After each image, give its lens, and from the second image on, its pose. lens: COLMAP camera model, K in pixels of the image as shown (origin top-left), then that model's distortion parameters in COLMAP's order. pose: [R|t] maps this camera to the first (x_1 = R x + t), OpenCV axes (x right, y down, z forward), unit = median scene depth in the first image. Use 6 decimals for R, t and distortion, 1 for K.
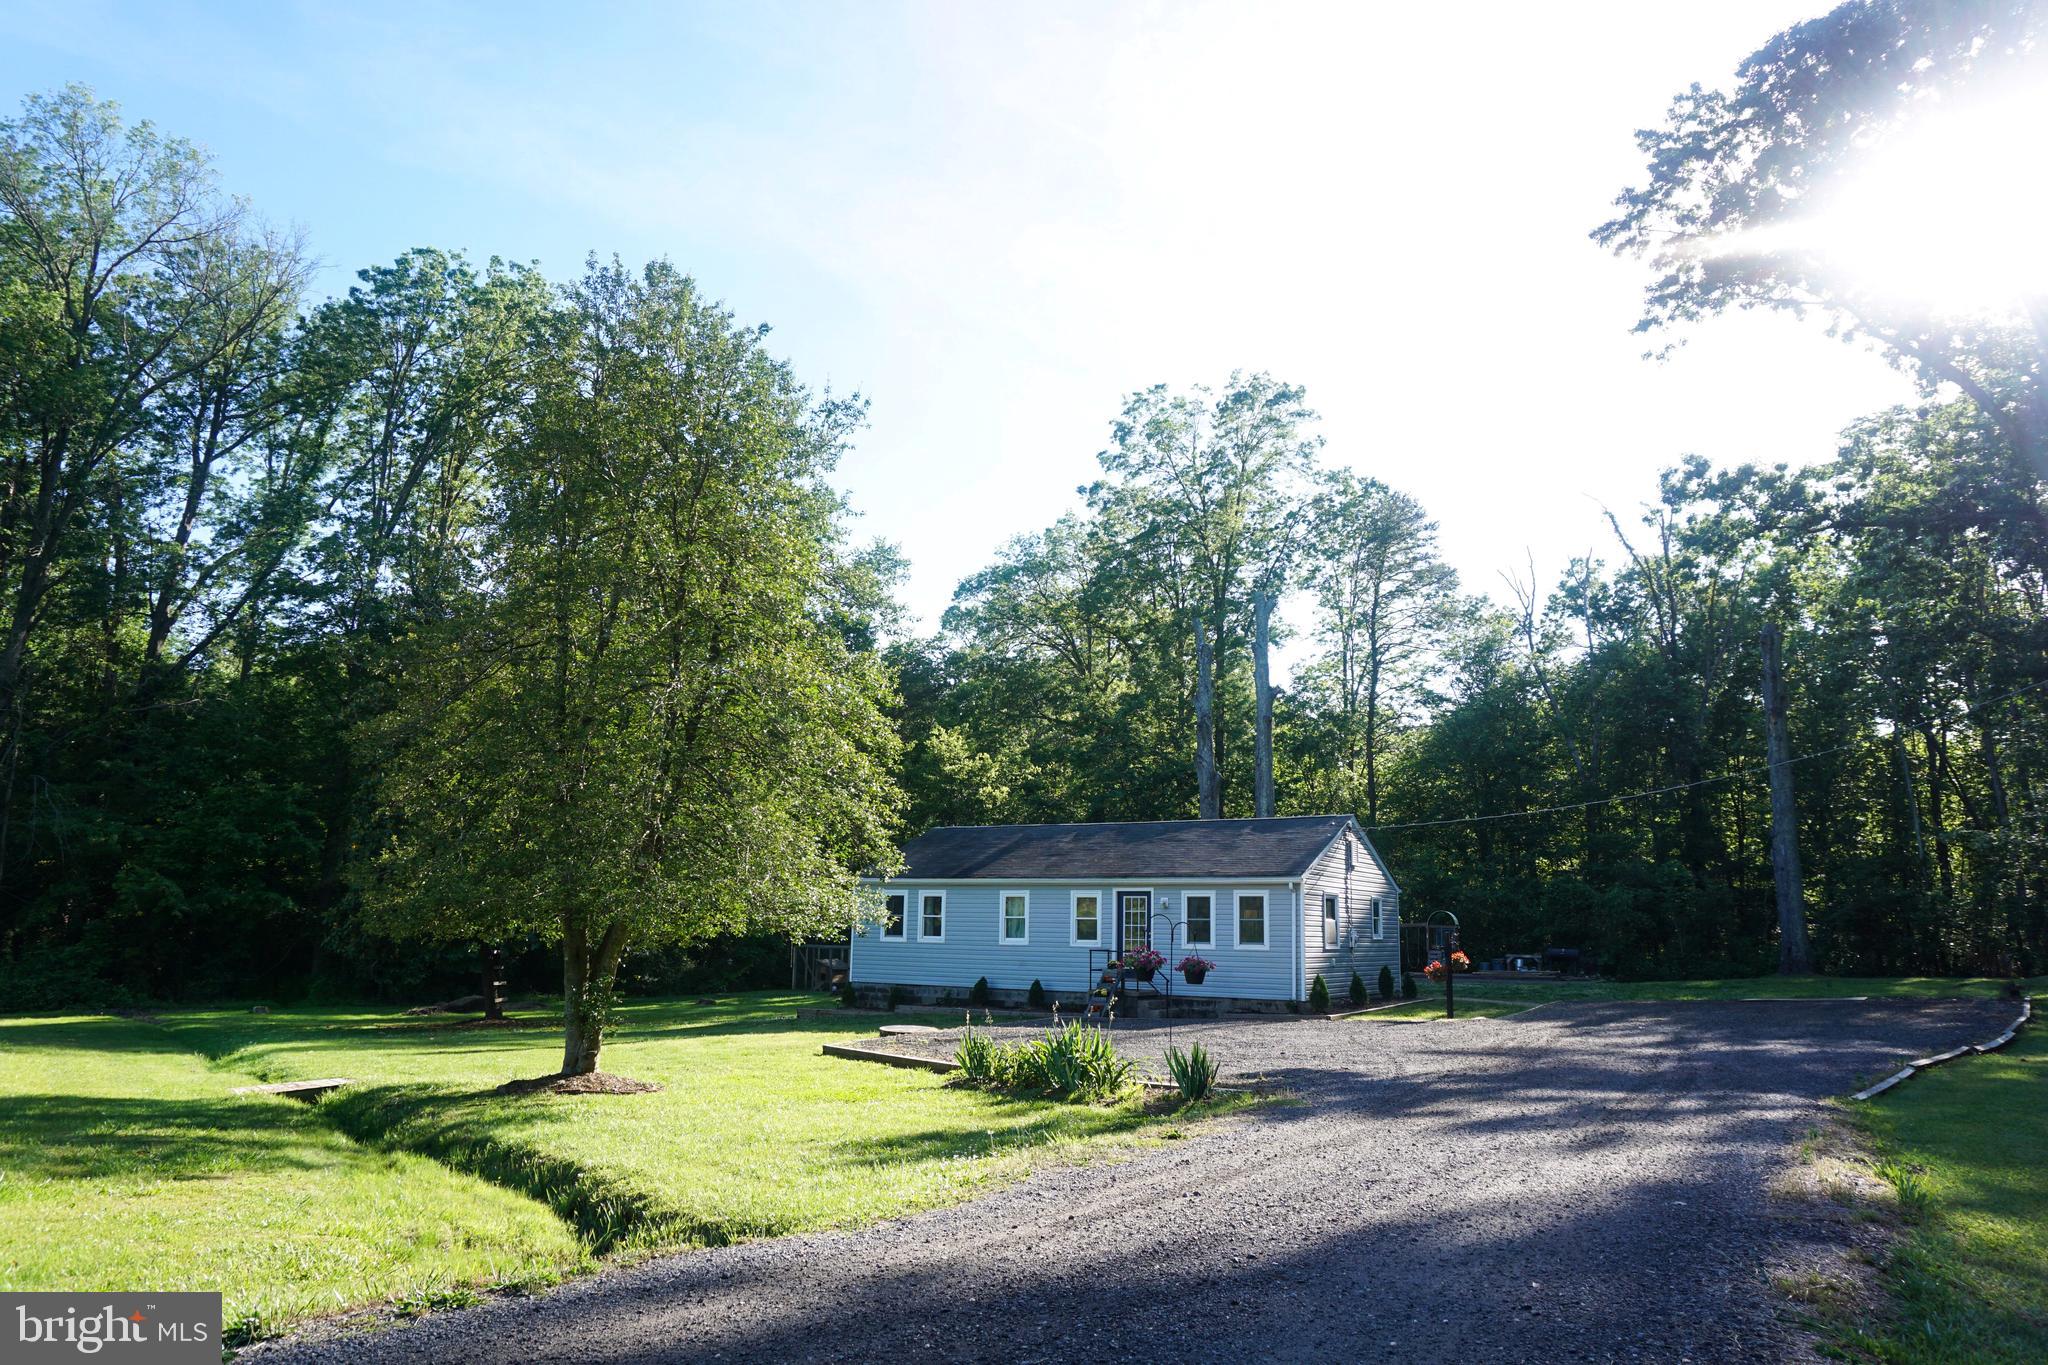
lens RADIAL K [[1378.2, 0, 1011.3], [0, 1378.2, 670.2], [0, 0, 1]] dist [-0.052634, 0.034817]
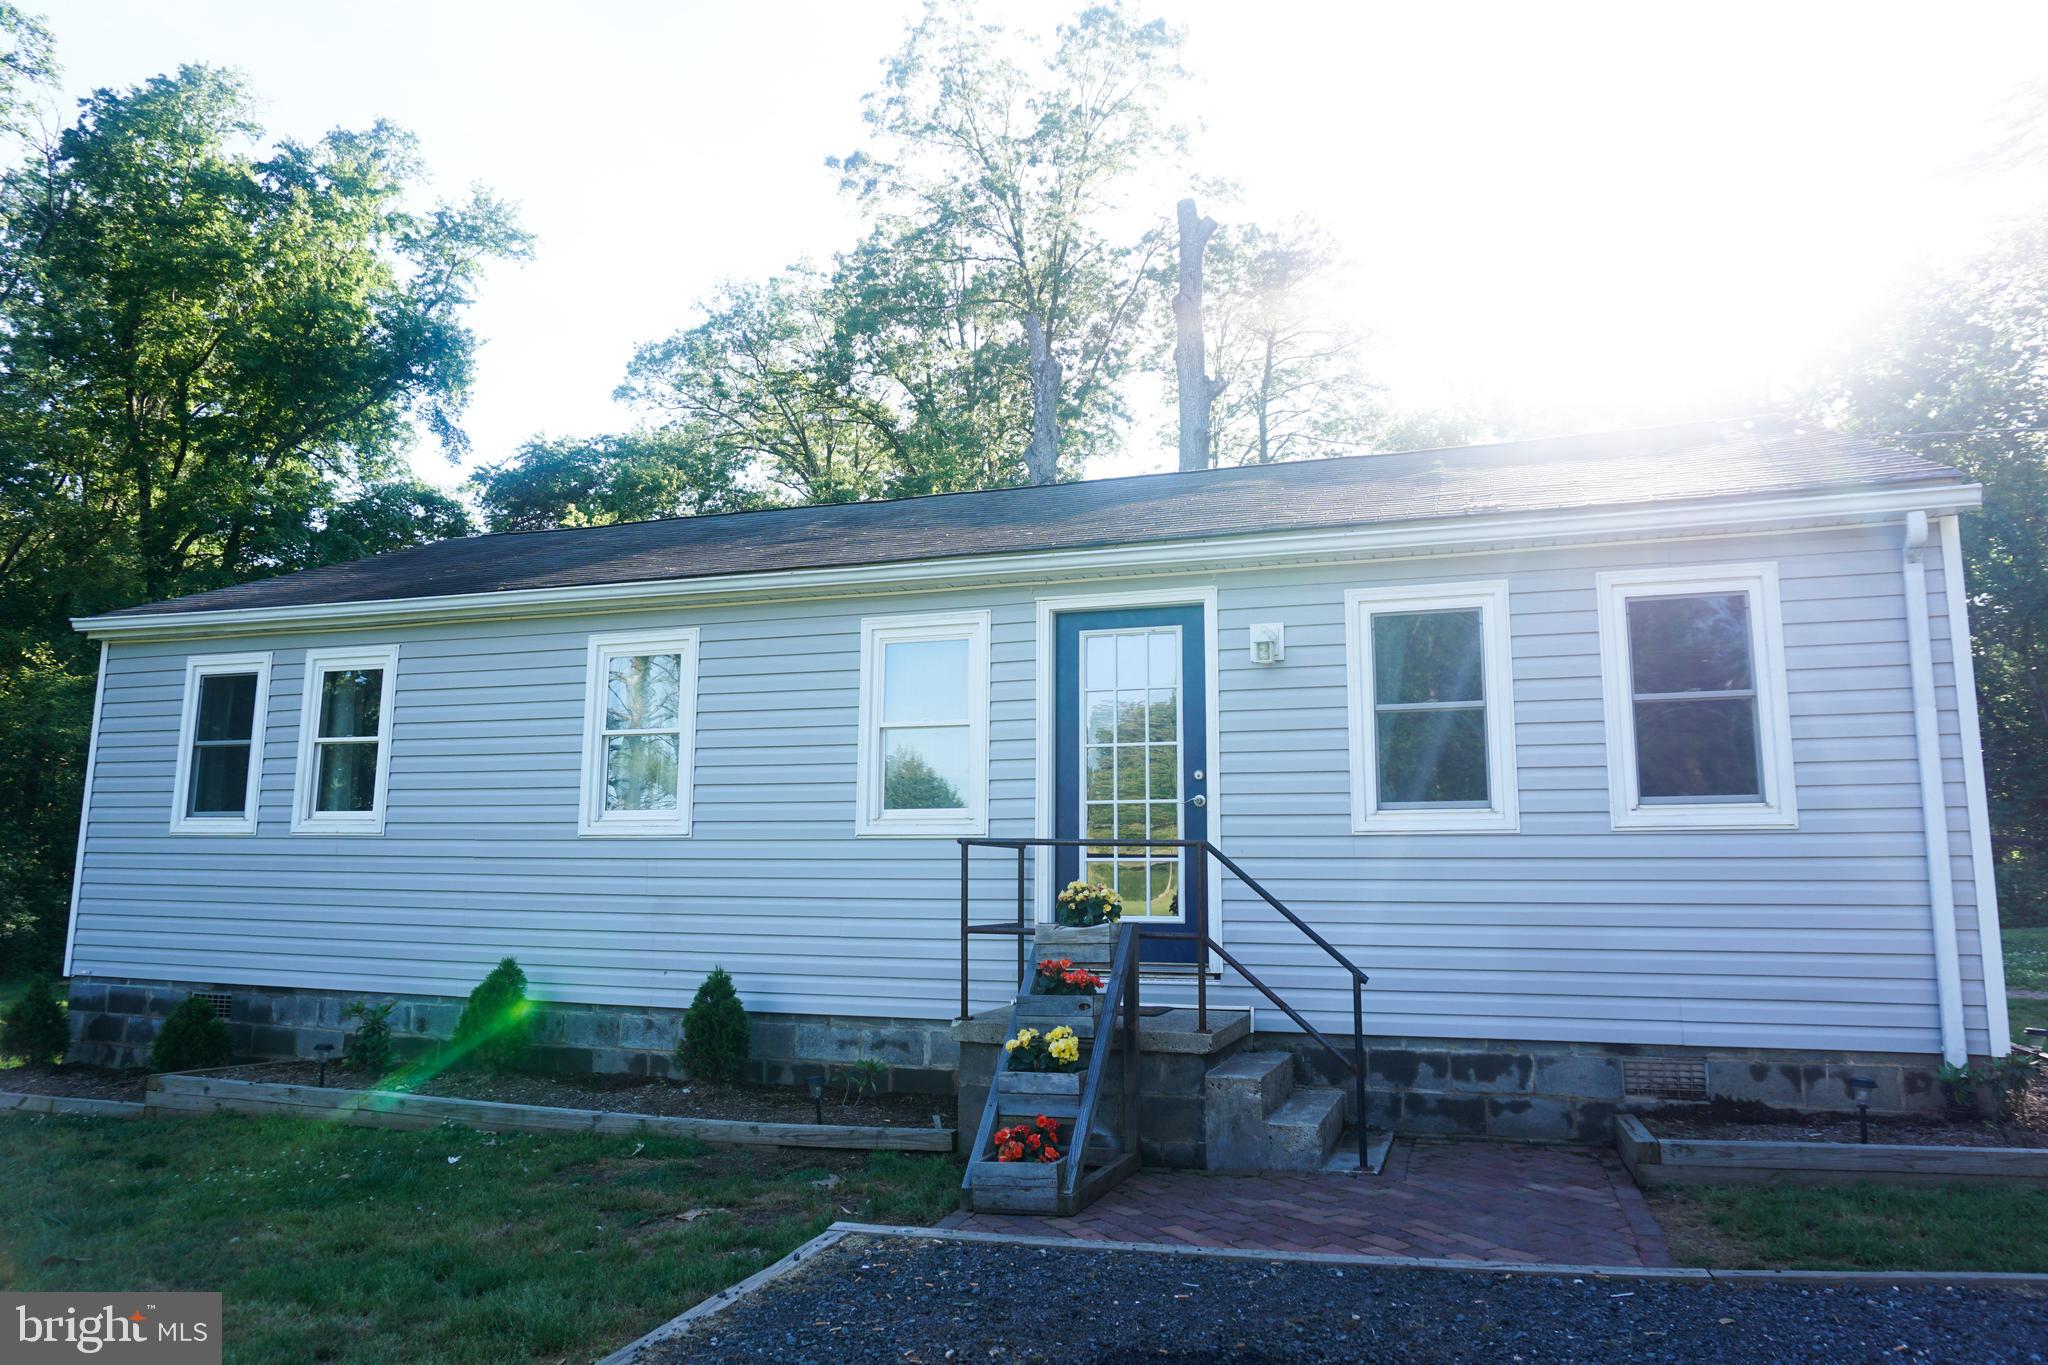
lens RADIAL K [[1378.2, 0, 1023.2], [0, 1378.2, 672.1], [0, 0, 1]] dist [-0.052634, 0.034817]
pose [[0.976394, 0.026010, 0.214428, 0.008995], [-0.033186, 0.999001, 0.029936, 0.081704], [-0.213435, -0.036345, 0.976281, 0.376872]]
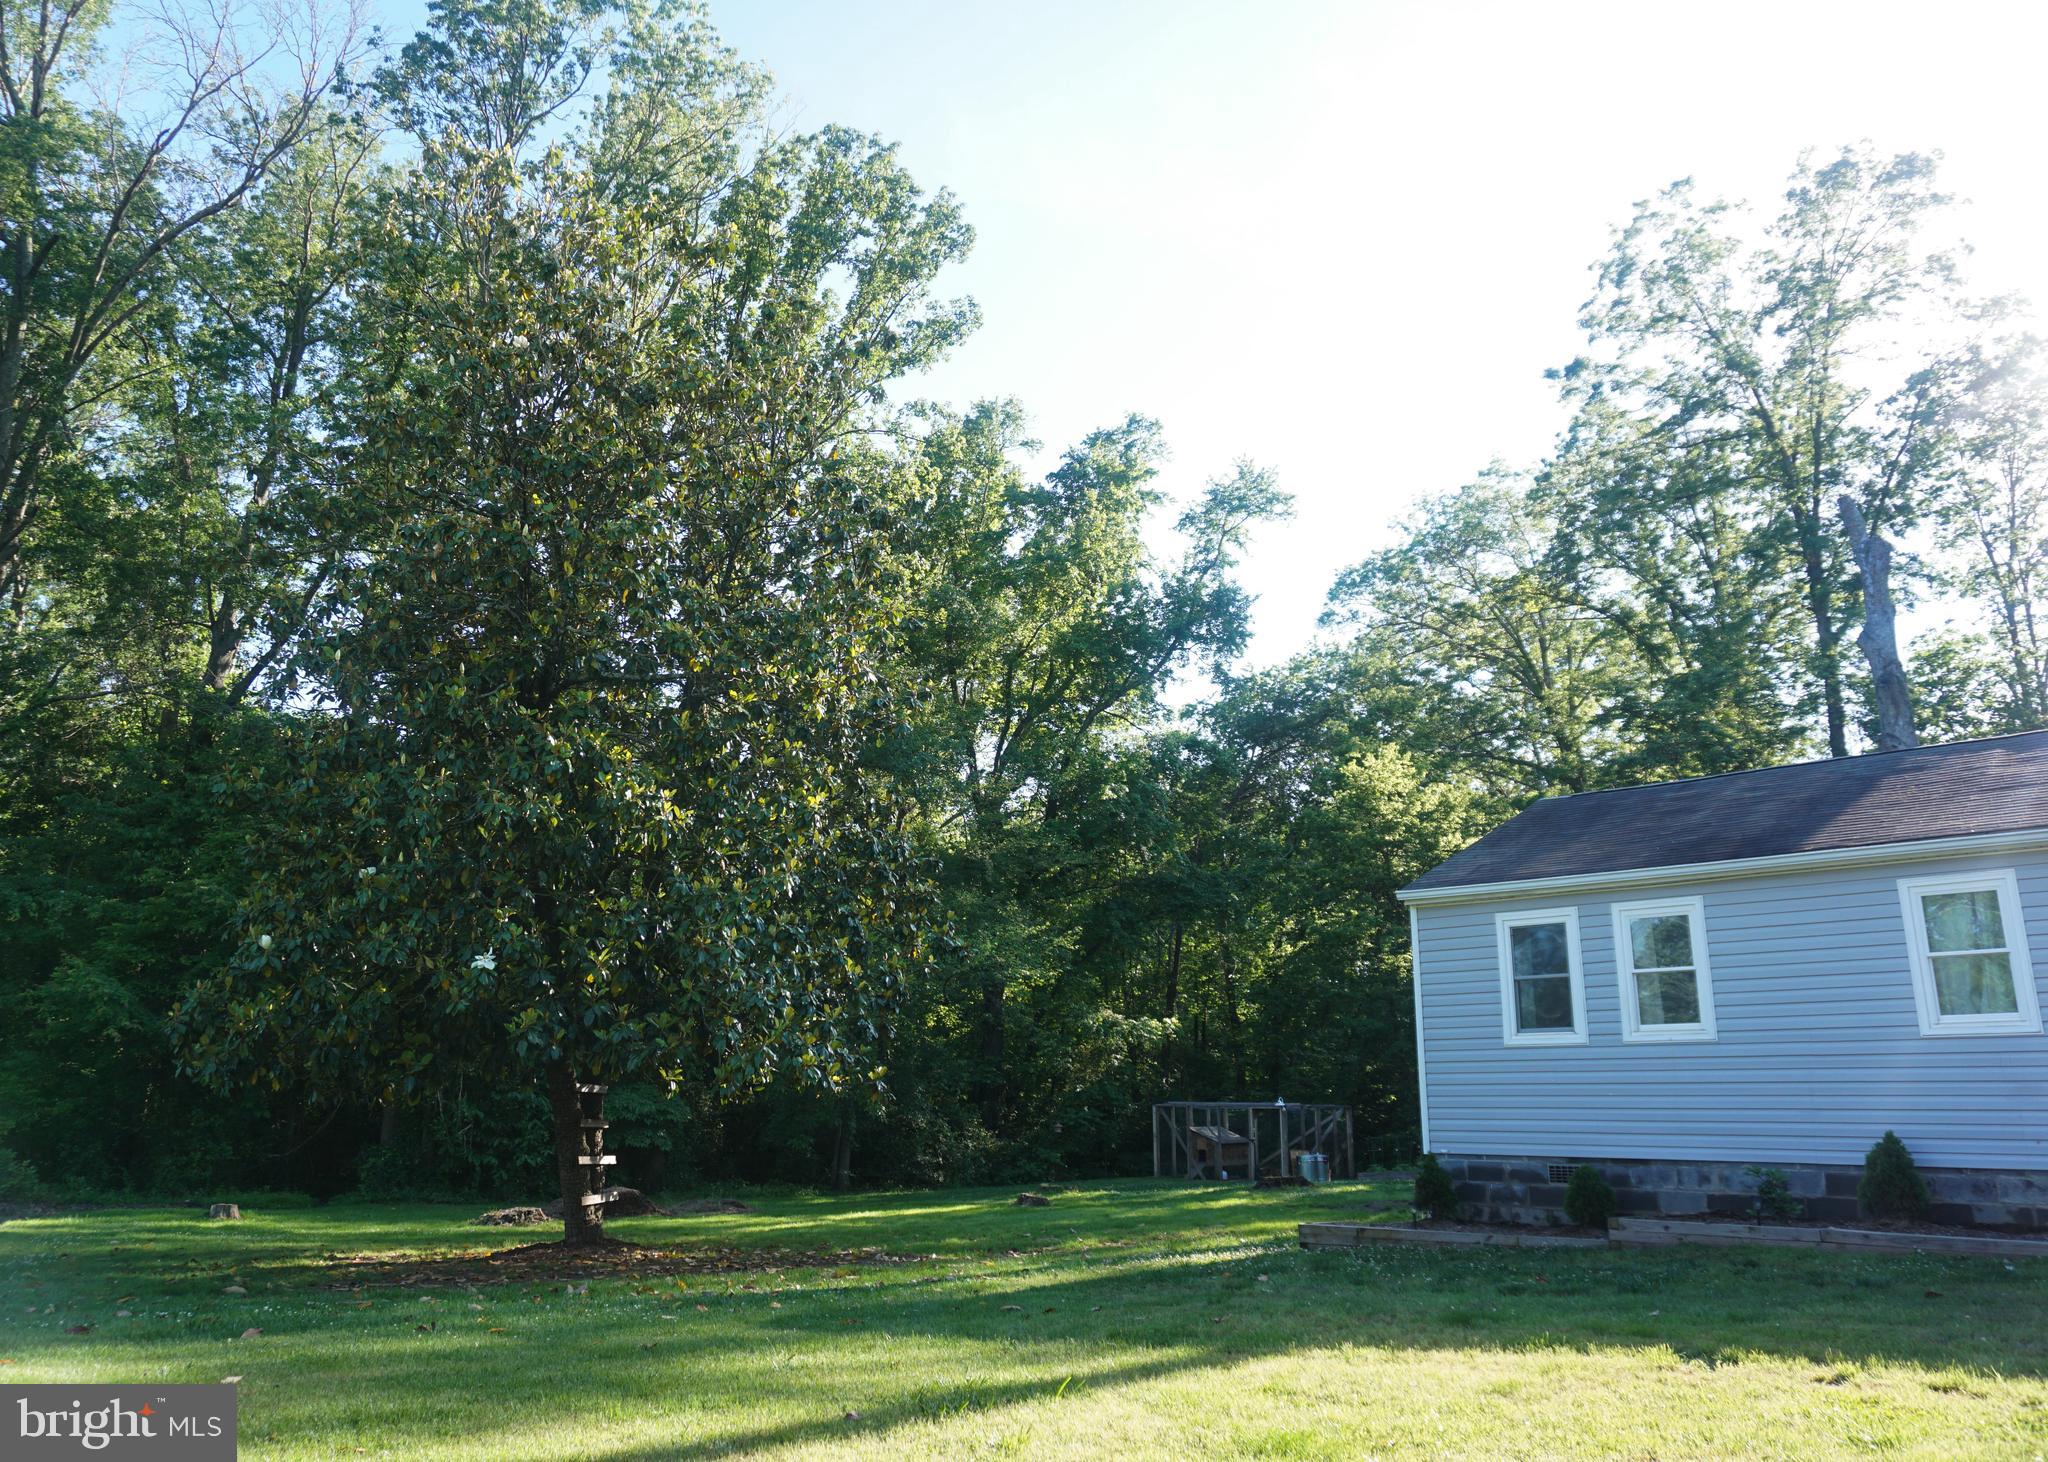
lens RADIAL K [[1474.1, 0, 973.2], [0, 1474.1, 717.2], [0, 0, 1]] dist [-0.043541, 0.037607]
pose [[0.976261, -0.063551, -0.207066, -0.082491], [0.047449, 0.995516, -0.081827, 0.071939], [0.211338, 0.070059, 0.974899, 0.305903]]
